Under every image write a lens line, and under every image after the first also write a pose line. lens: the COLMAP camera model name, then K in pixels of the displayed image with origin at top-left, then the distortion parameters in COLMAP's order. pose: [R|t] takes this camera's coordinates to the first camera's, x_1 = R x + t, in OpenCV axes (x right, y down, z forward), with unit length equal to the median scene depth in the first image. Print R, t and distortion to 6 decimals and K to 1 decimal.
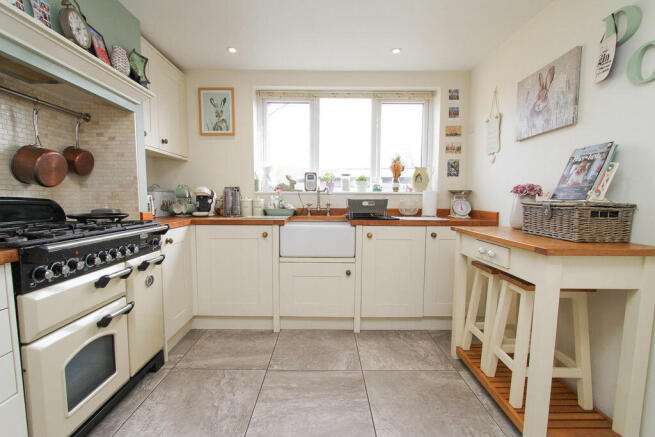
lens RADIAL K [[303.0, 0, 324.5], [0, 303.0, 223.4], [0, 0, 1]] dist [-0.016475, 0.000744]
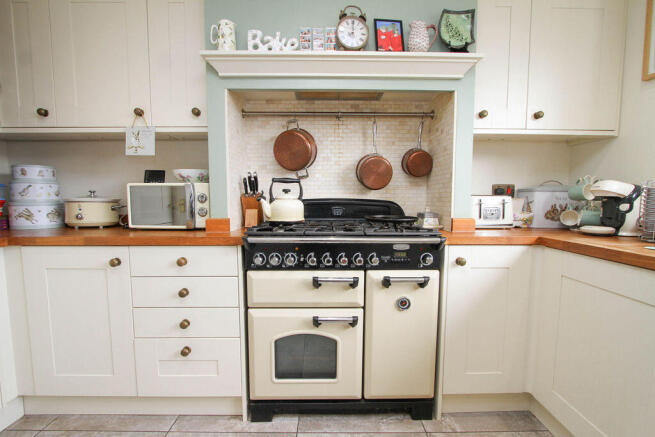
lens RADIAL K [[303.0, 0, 324.5], [0, 303.0, 223.4], [0, 0, 1]] dist [-0.016475, 0.000744]
pose [[0.009394, 0.078813, -0.996845, 0.206983], [-0.086778, 0.993192, 0.077707, -0.067072], [0.996183, 0.085774, 0.016169, 0.783039]]
